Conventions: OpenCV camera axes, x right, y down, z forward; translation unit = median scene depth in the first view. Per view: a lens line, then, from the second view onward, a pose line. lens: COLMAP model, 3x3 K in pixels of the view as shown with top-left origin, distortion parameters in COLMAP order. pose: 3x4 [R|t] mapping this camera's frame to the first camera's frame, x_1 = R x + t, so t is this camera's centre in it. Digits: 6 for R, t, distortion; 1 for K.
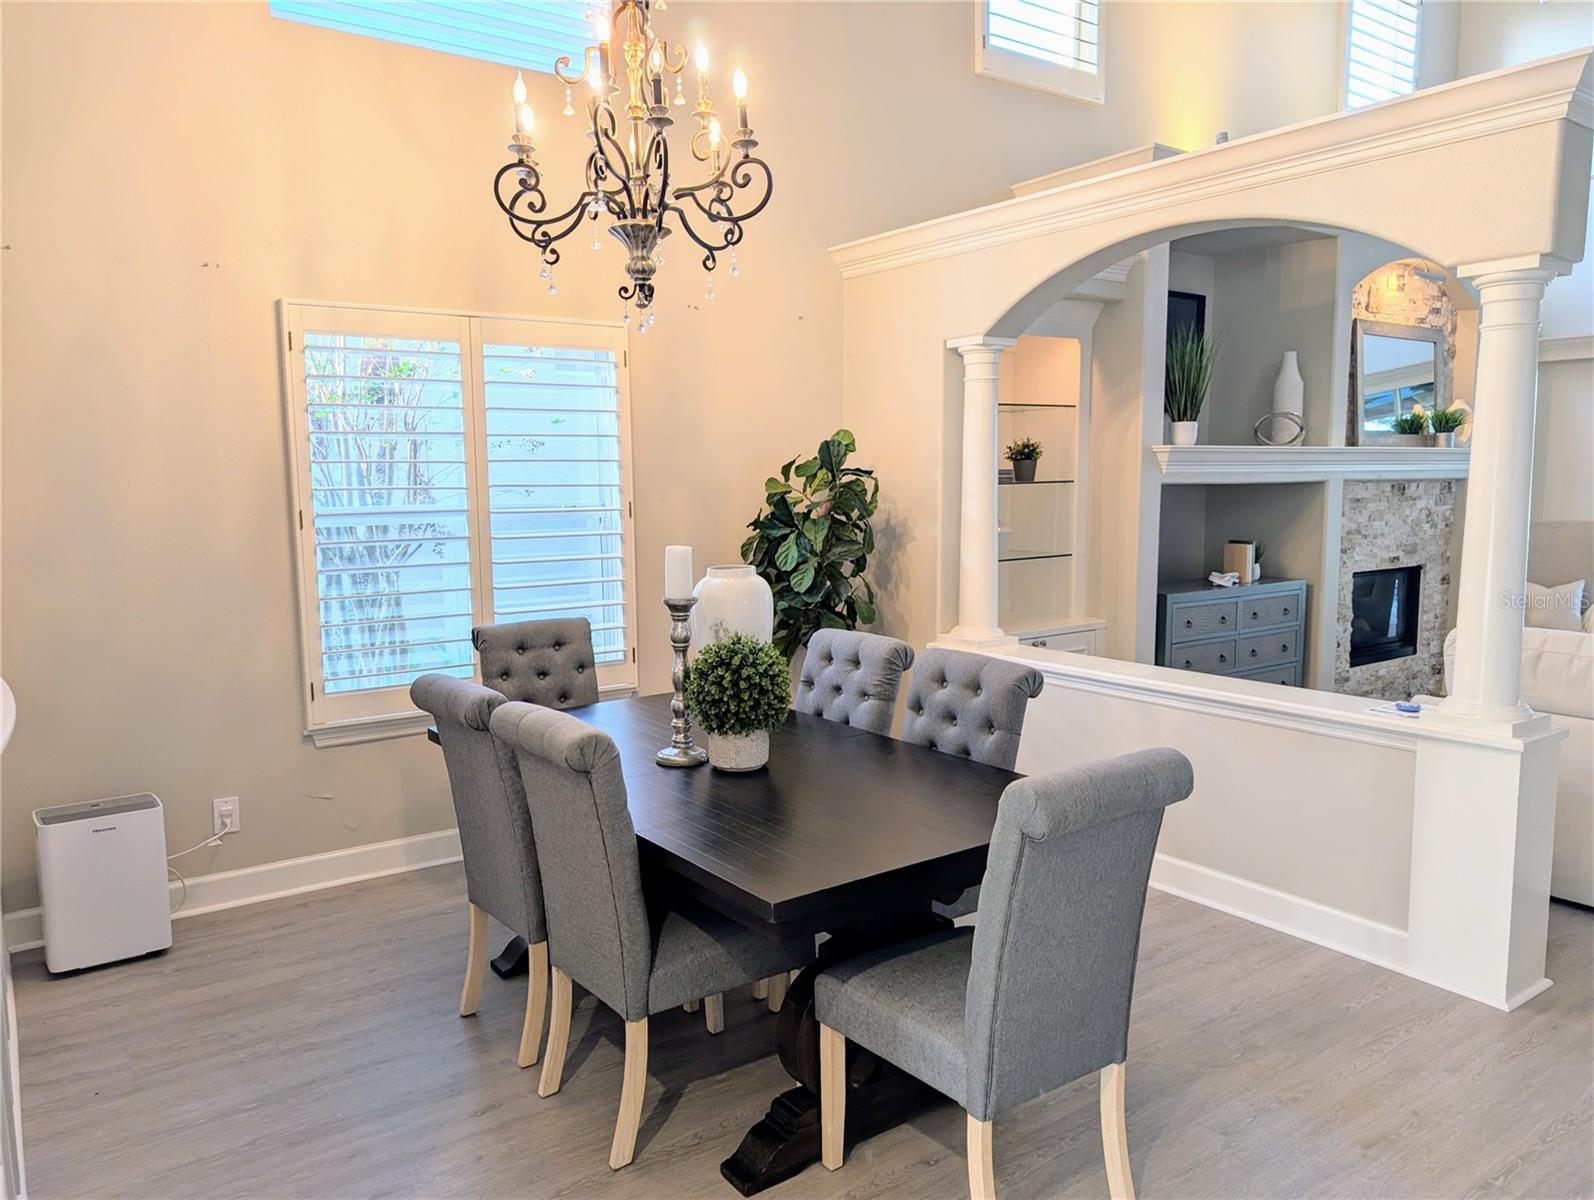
lens RADIAL K [[1145.4, 0, 820.2], [0, 1145.4, 619.3], [0, 0, 1]] dist [0.000862, -0.000959]
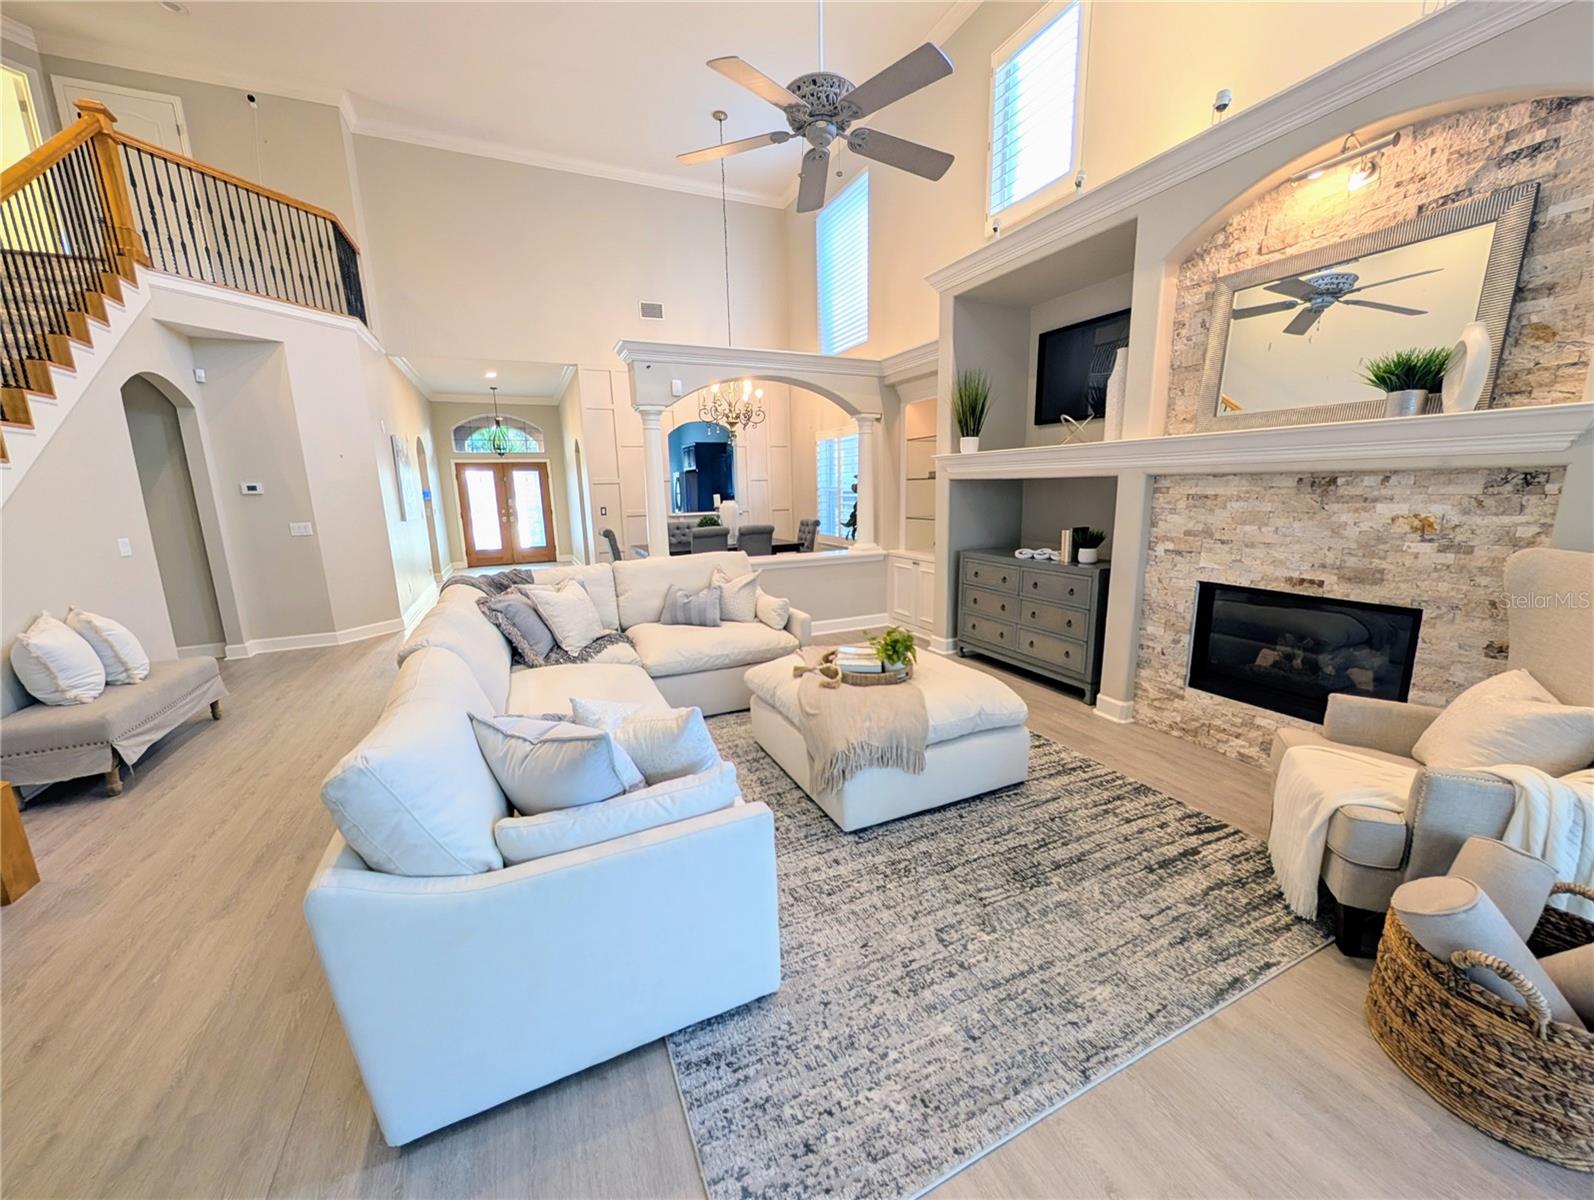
lens RADIAL K [[602.8, 0, 799.1], [0, 602.8, 601.6], [0, 0, 1]] dist [-0.000729, 0.000318]
pose [[-0.198752, 0.198211, -0.959797, 1.037717], [-0.101144, 0.969957, 0.221253, -0.102800], [0.974817, 0.141053, -0.172733, 0.838871]]
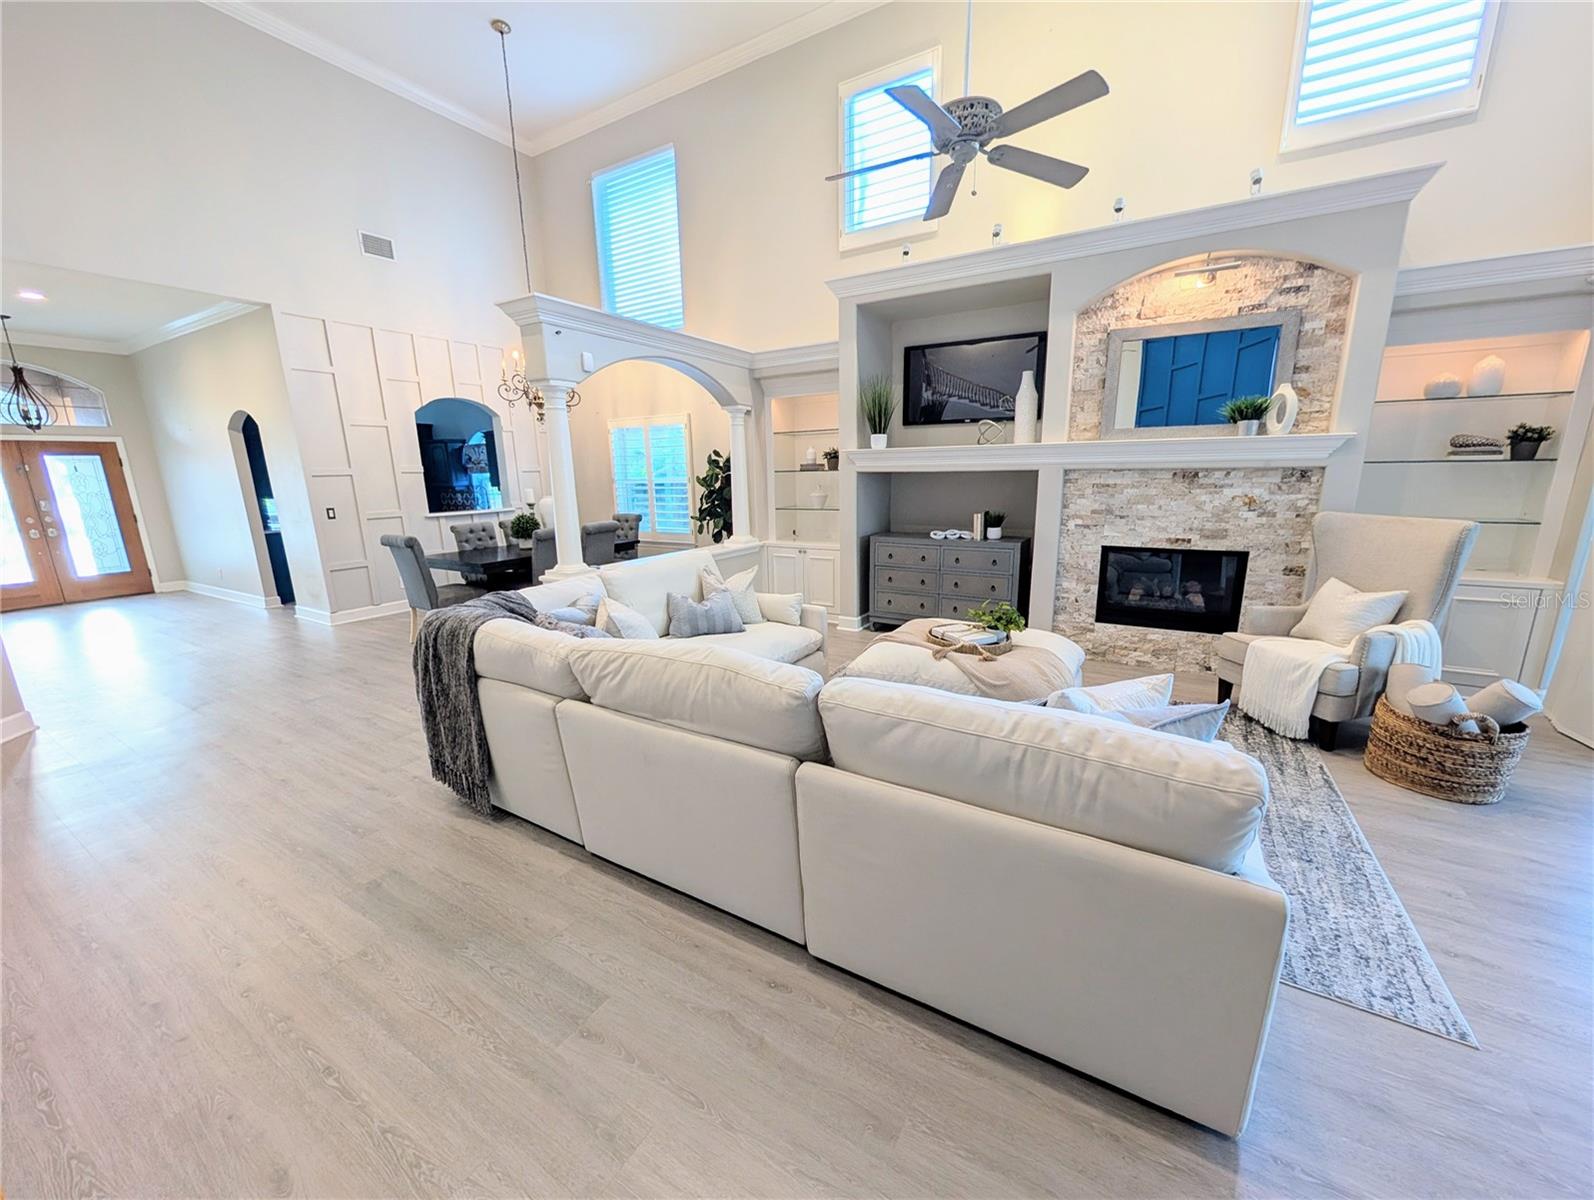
lens RADIAL K [[602.8, 0, 799.1], [0, 602.8, 601.6], [0, 0, 1]] dist [-0.000729, 0.000318]
pose [[0.386139, 0.200499, -0.900387, 0.997436], [-0.100833, 0.979418, 0.174854, -0.066235], [0.916913, 0.023271, 0.398408, 0.477351]]
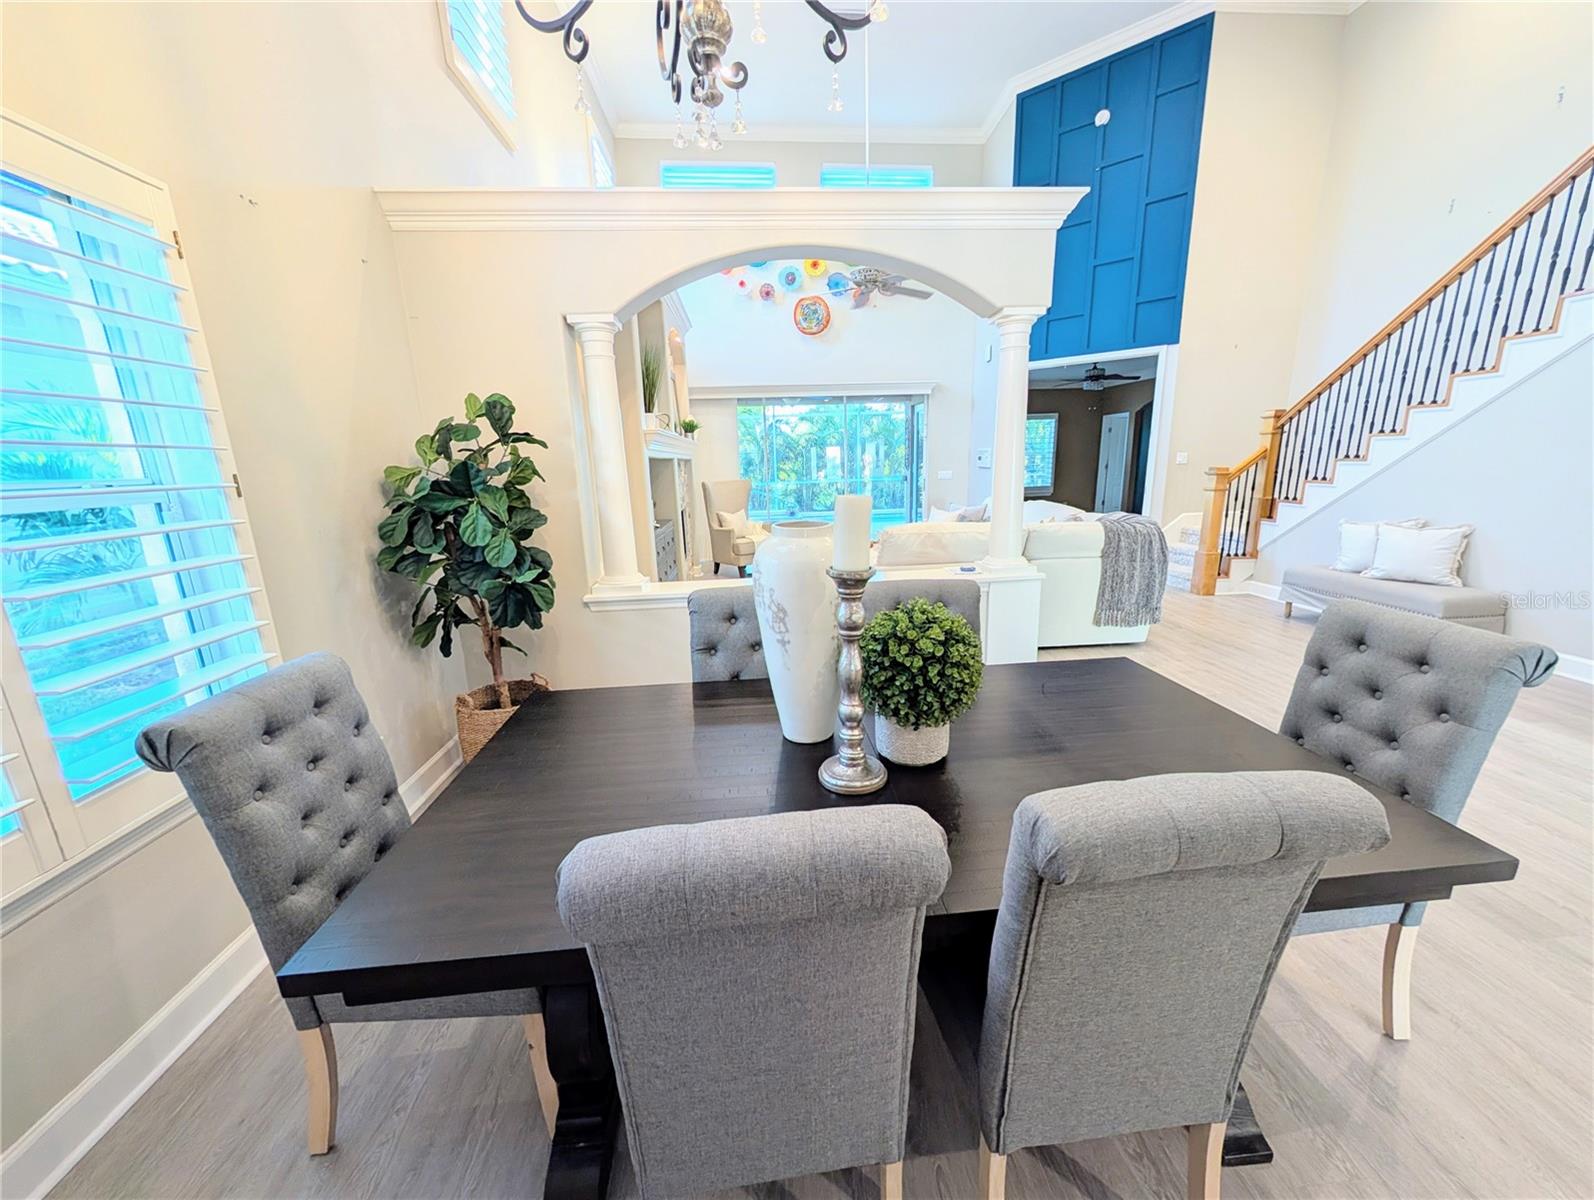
lens RADIAL K [[586.4, 0, 795.6], [0, 586.4, 607.6], [0, 0, 1]] dist [-0.000338, 0.000062]
pose [[0.539330, -0.214832, 0.814230, -0.204743], [0.135118, 0.976460, 0.168136, -0.027799], [-0.831183, 0.019337, 0.555662, 0.383745]]
